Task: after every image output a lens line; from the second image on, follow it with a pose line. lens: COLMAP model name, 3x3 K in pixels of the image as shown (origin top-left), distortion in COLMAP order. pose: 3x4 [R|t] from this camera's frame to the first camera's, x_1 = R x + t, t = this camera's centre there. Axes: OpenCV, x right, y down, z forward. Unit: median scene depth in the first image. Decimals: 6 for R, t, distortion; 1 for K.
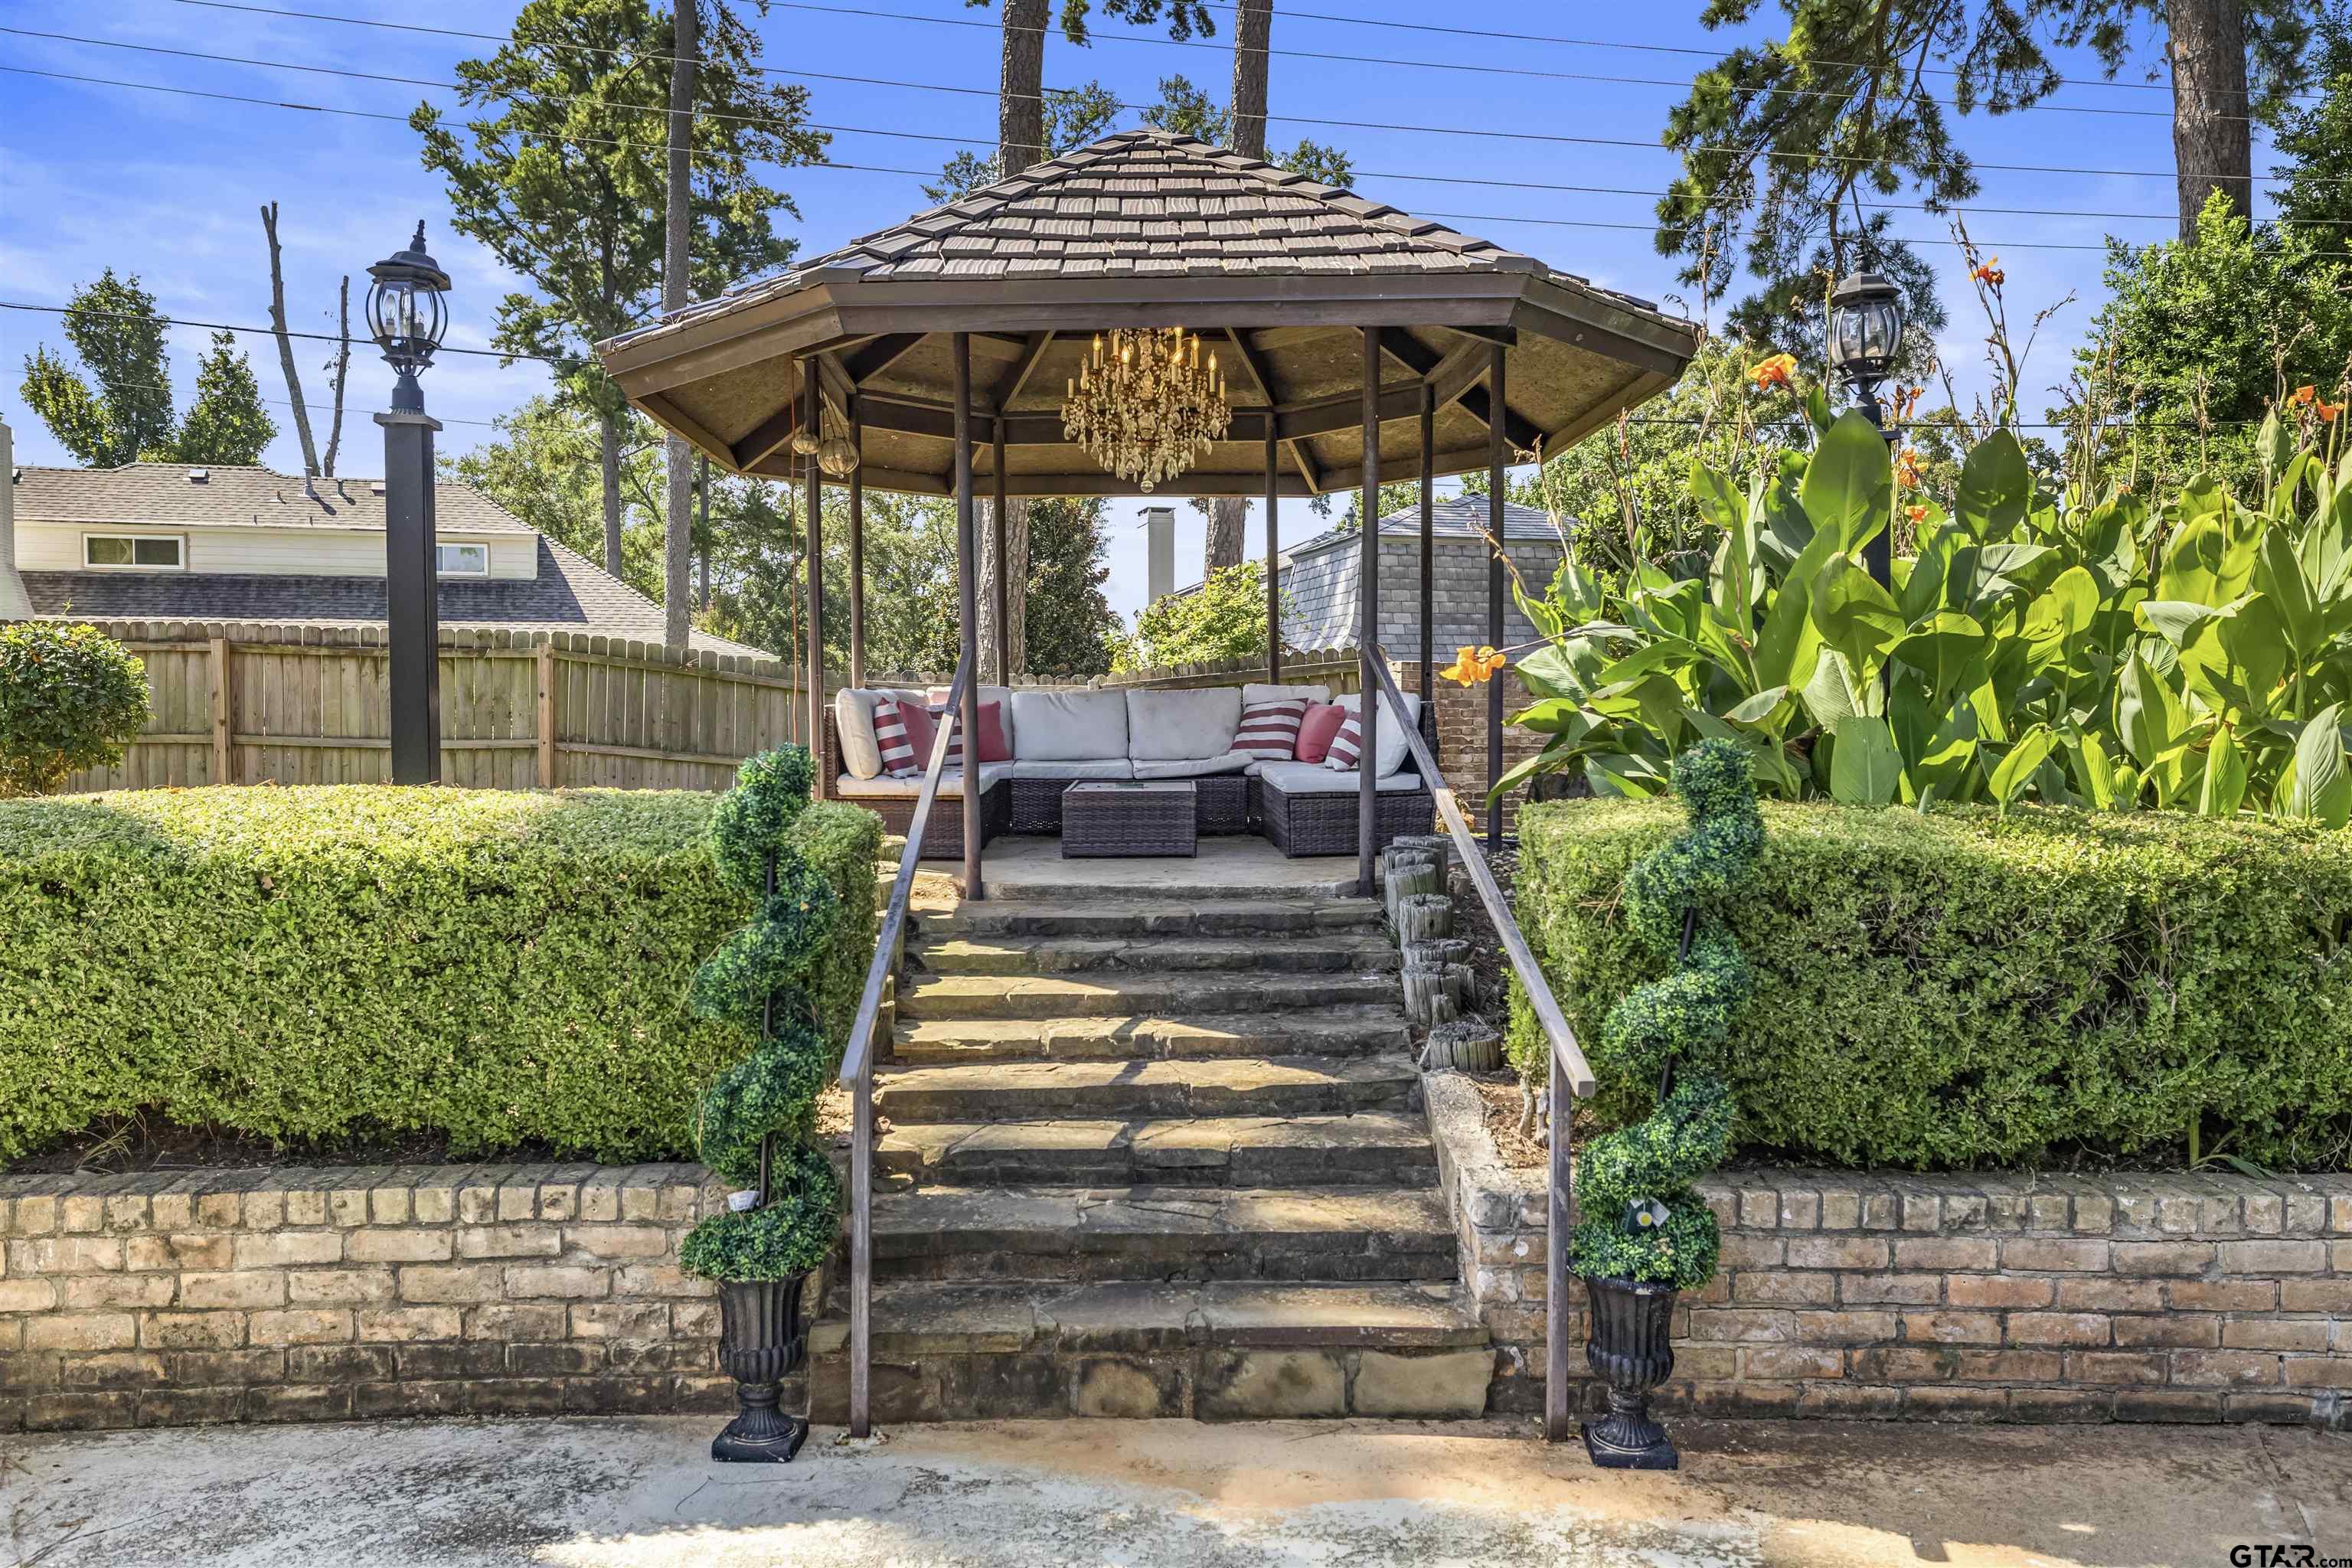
lens RADIAL K [[1734.3, 0, 1173.2], [0, 1734.3, 779.3], [0, 0, 1]] dist [0.002855, 0.000584]
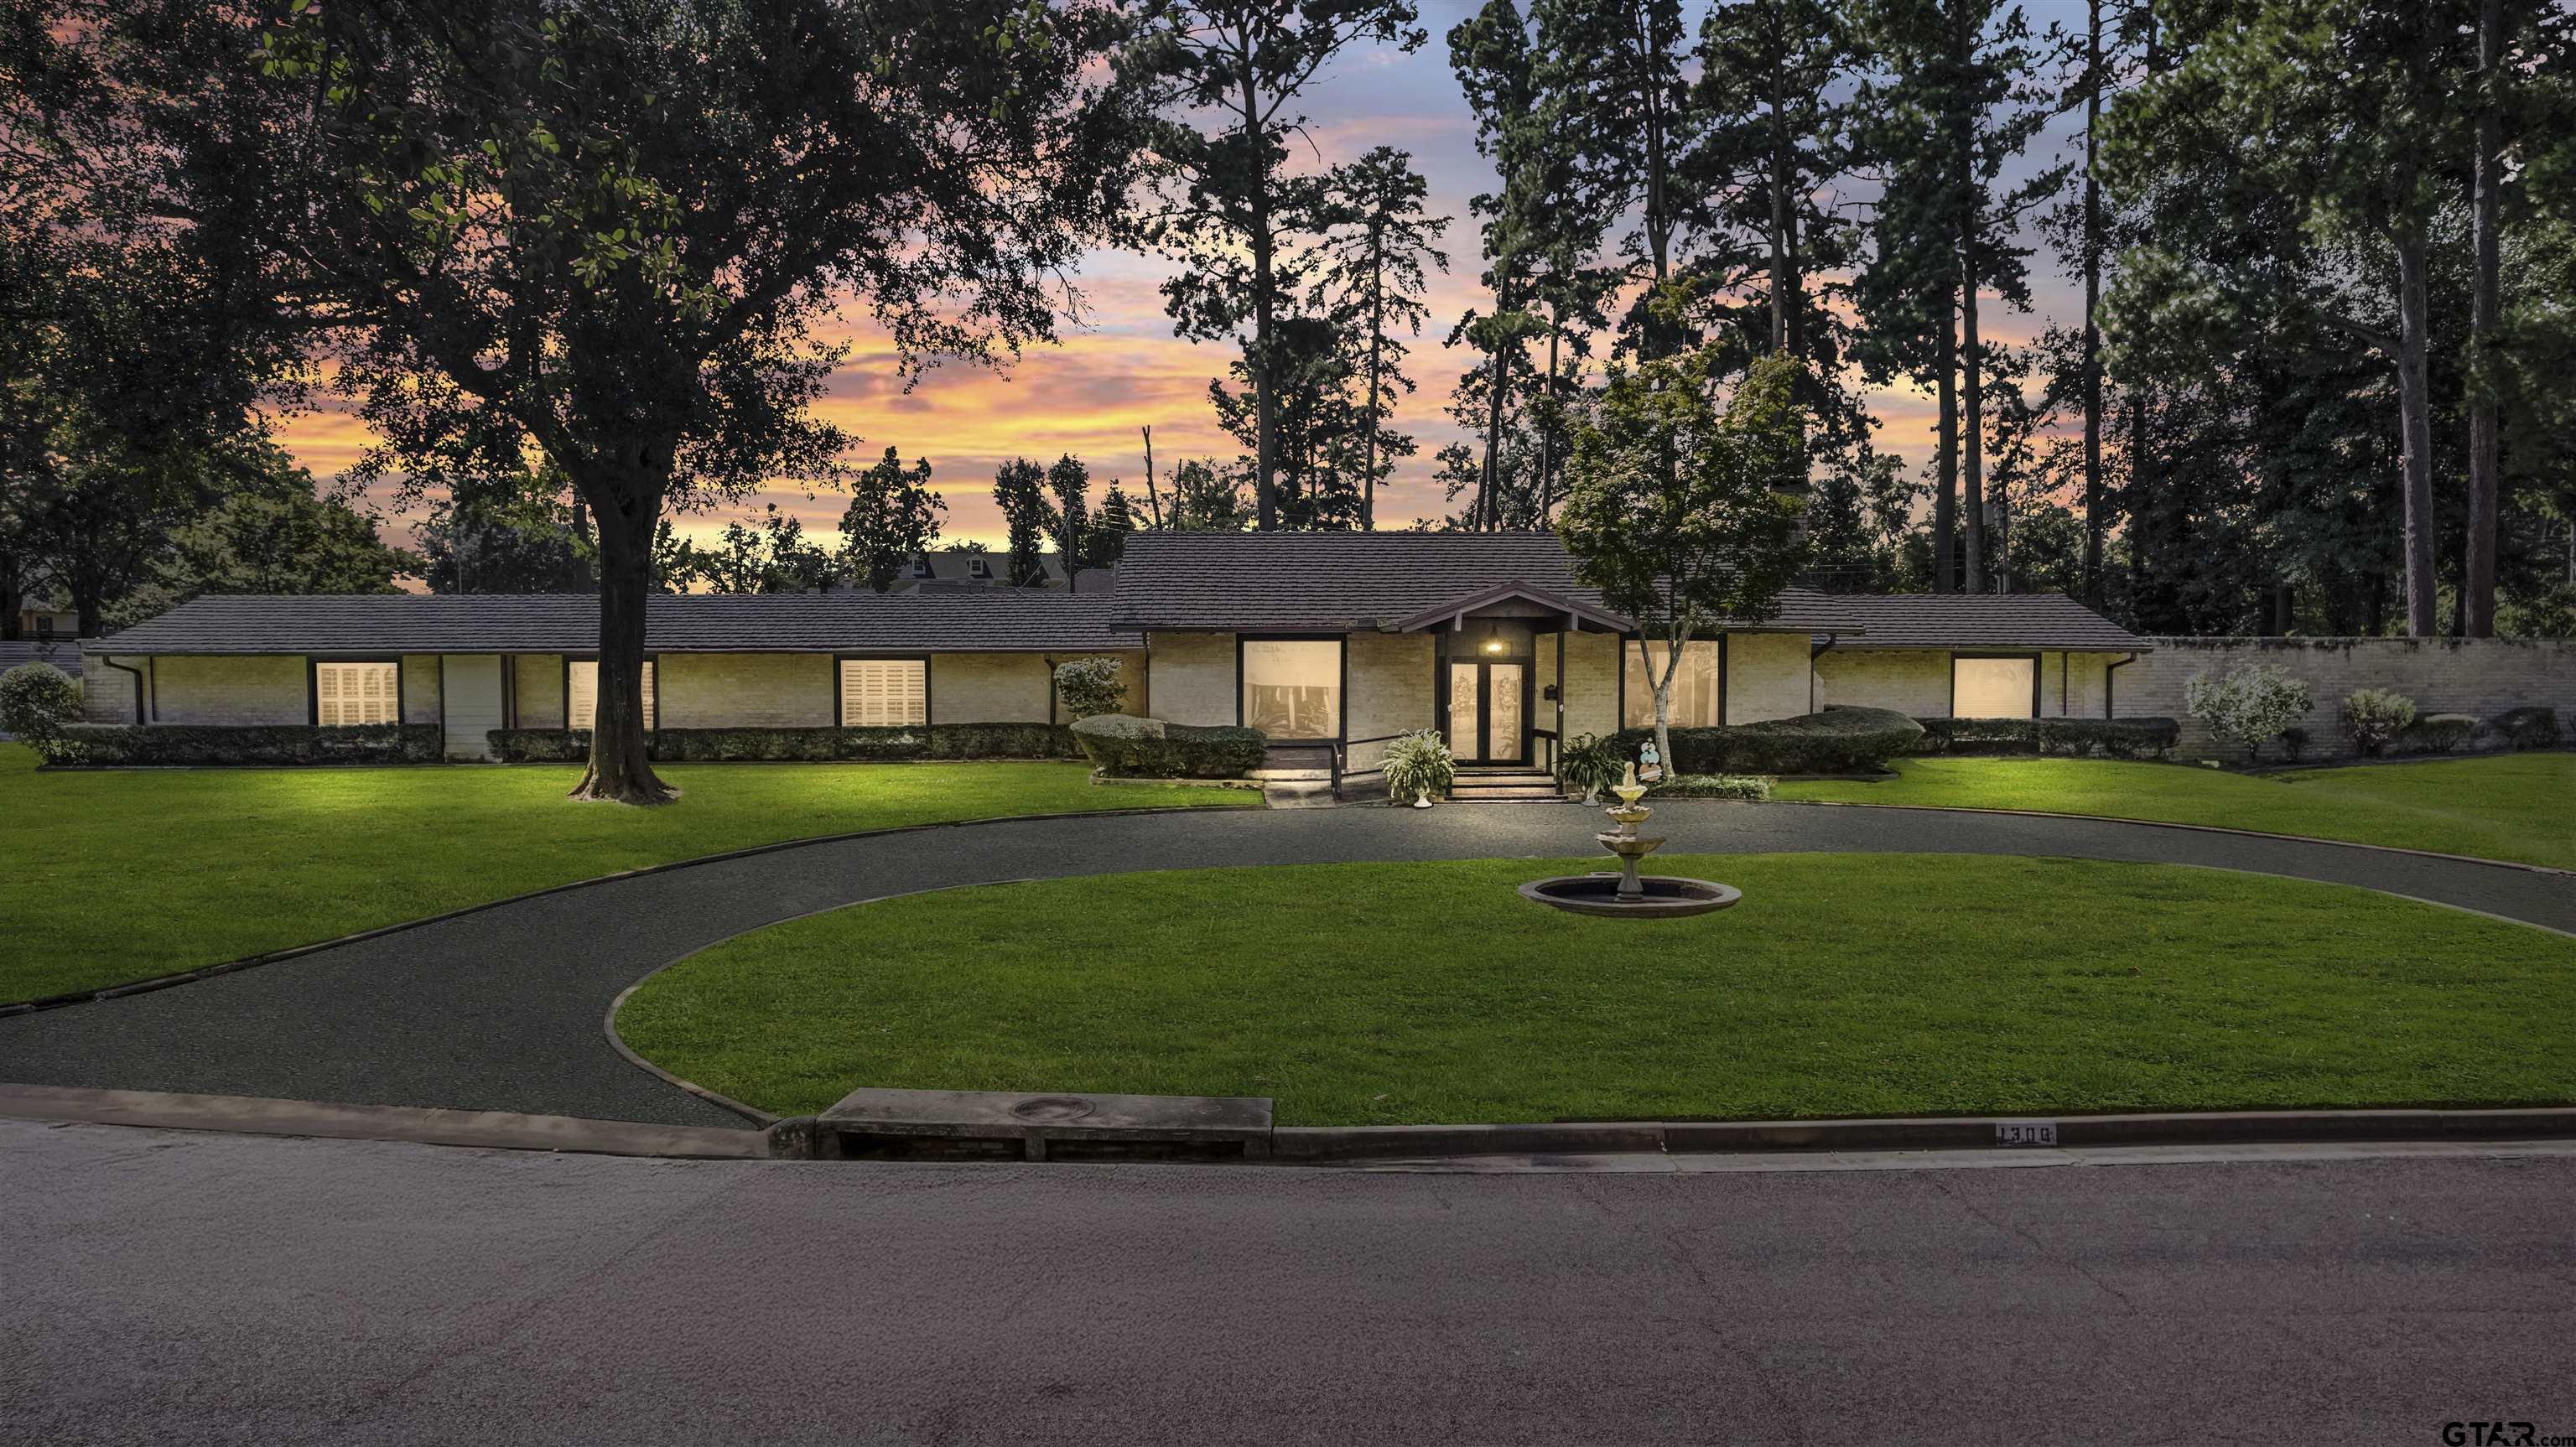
lens RADIAL K [[1605.5, 0, 1290.3], [0, 1605.5, 719.2], [0, 0, 1]] dist [0.000173, 0.000003]
pose [[0.977203, 0.009284, -0.212102, 0.180953], [-0.006602, 0.999889, 0.013350, 0.017931], [0.212203, -0.011646, 0.977156, -1.920676]]
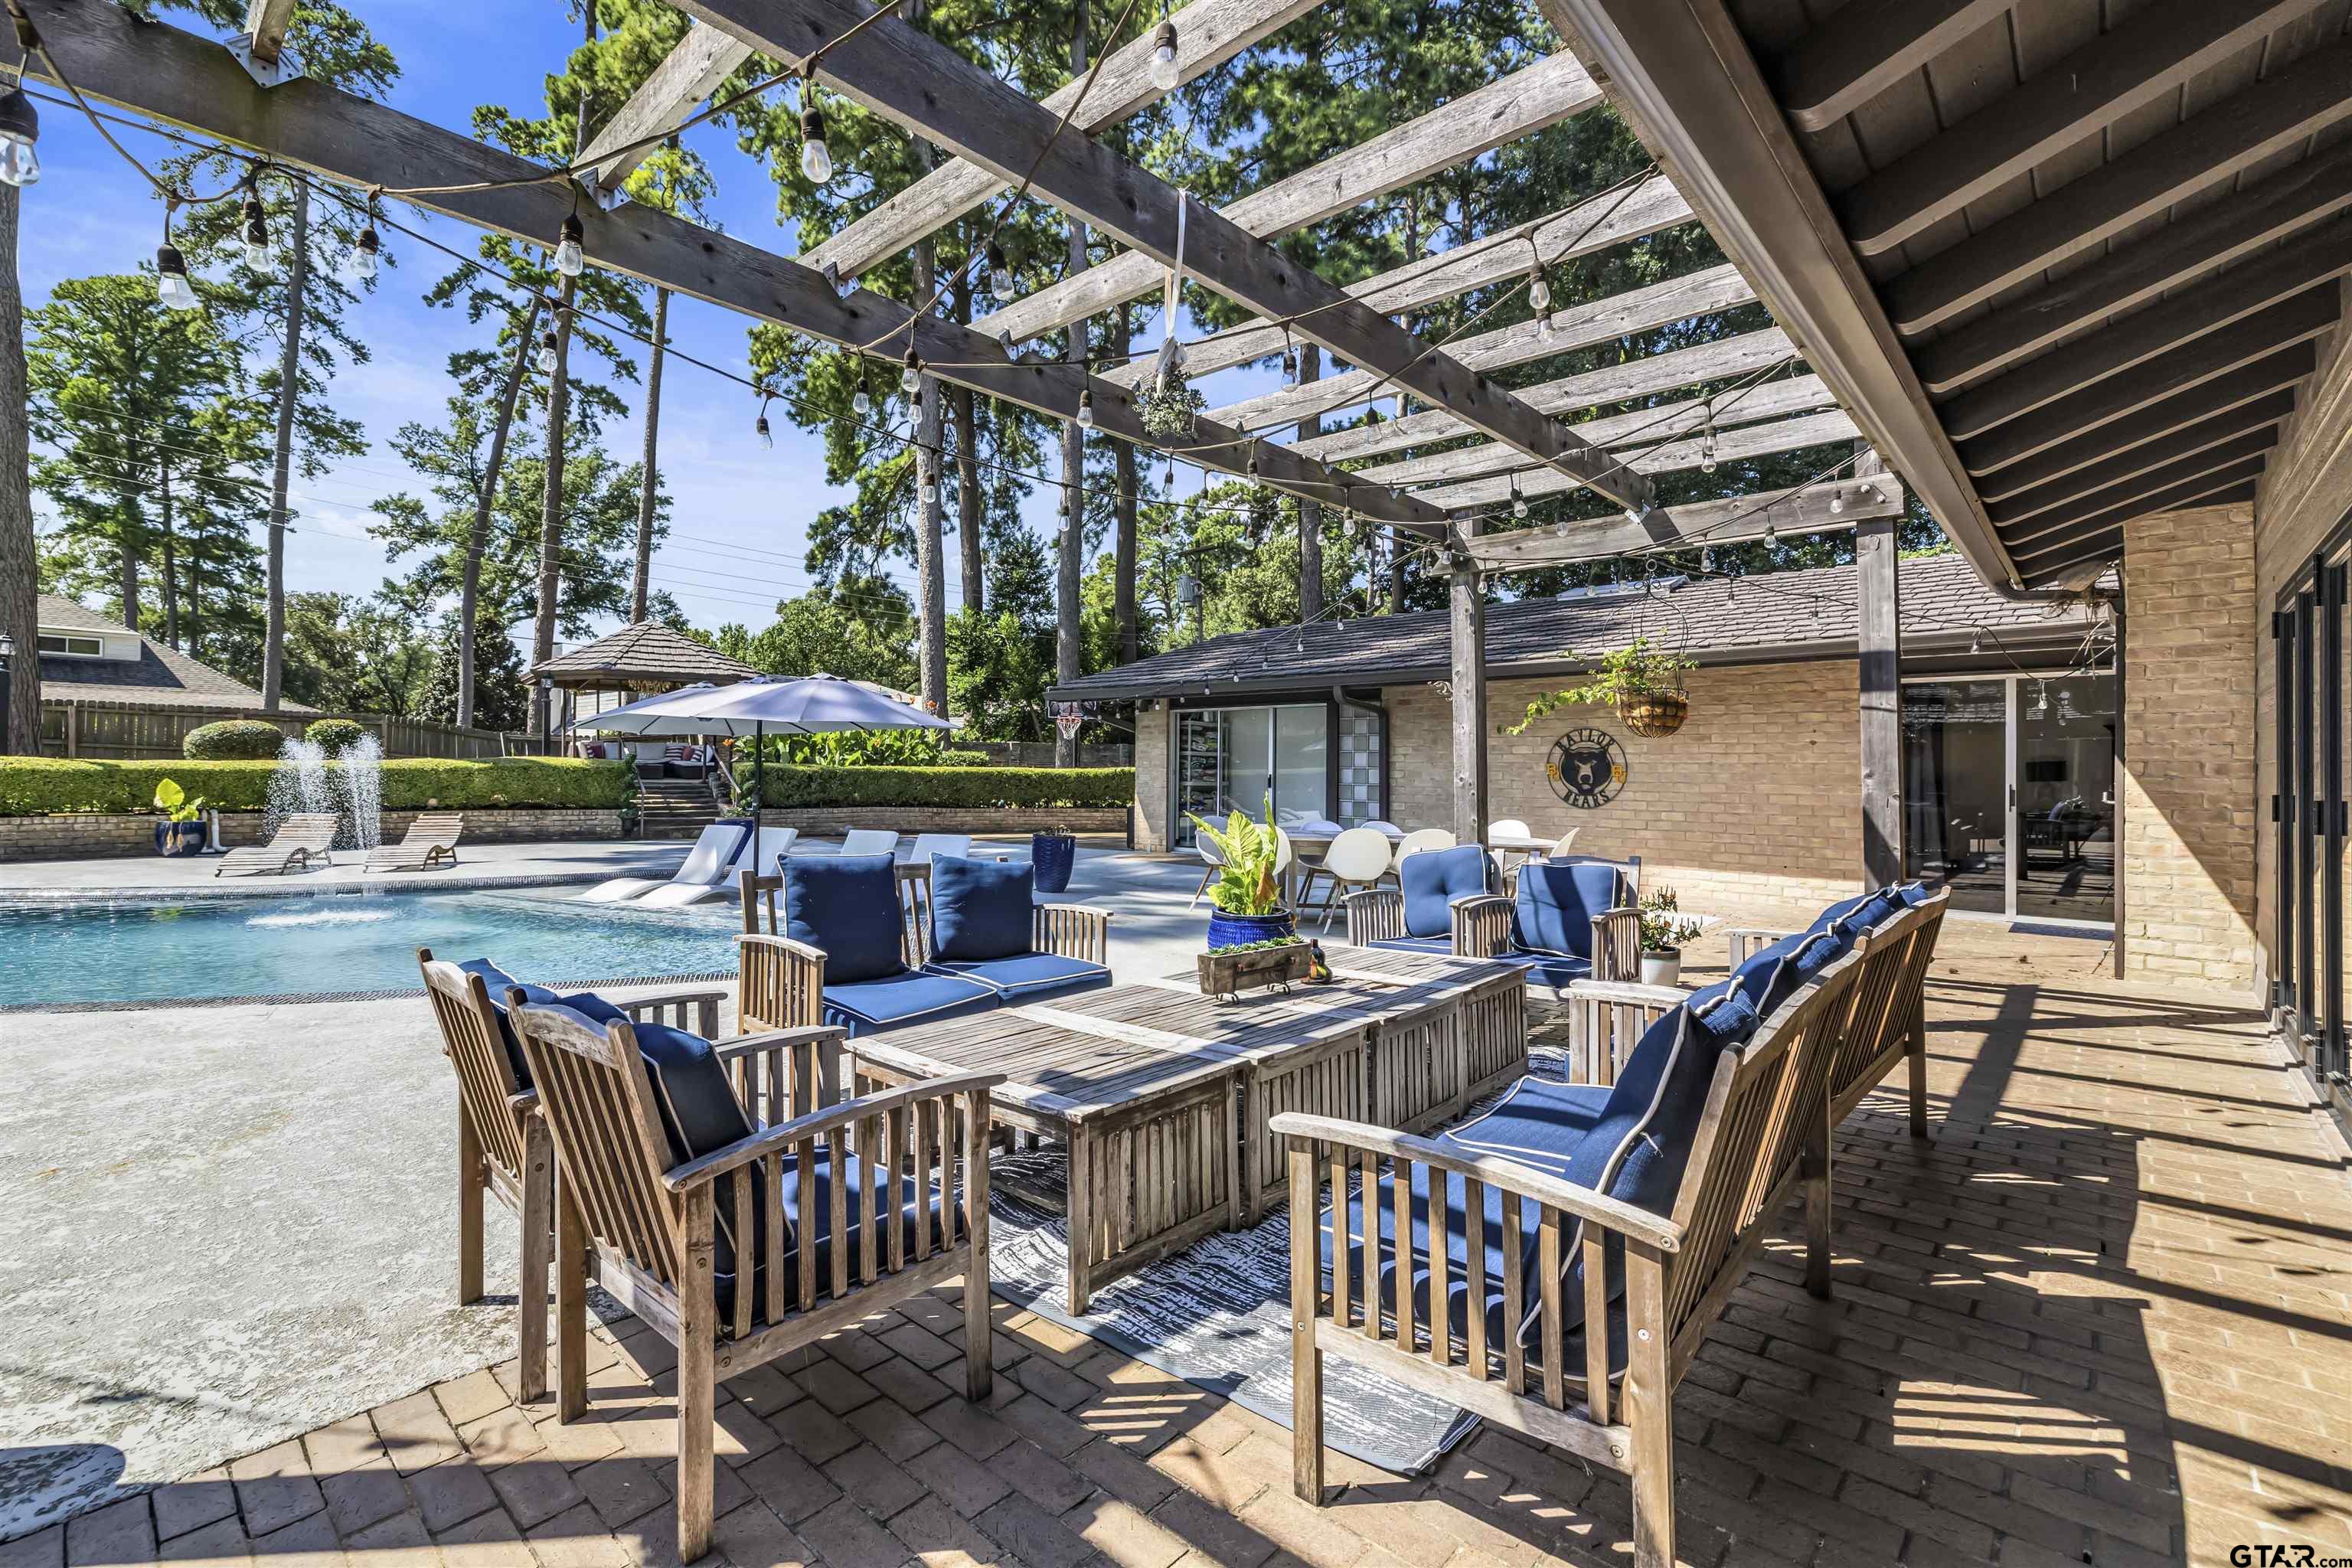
lens RADIAL K [[992.7, 0, 1167.6], [0, 992.7, 764.6], [0, 0, 1]] dist [-0.002137, 0.000019]
pose [[0.830759, 0.014095, 0.556453, -0.092509], [0.000935, 0.999643, -0.026718, 0.020803], [-0.556631, 0.022717, 0.830449, -0.533152]]
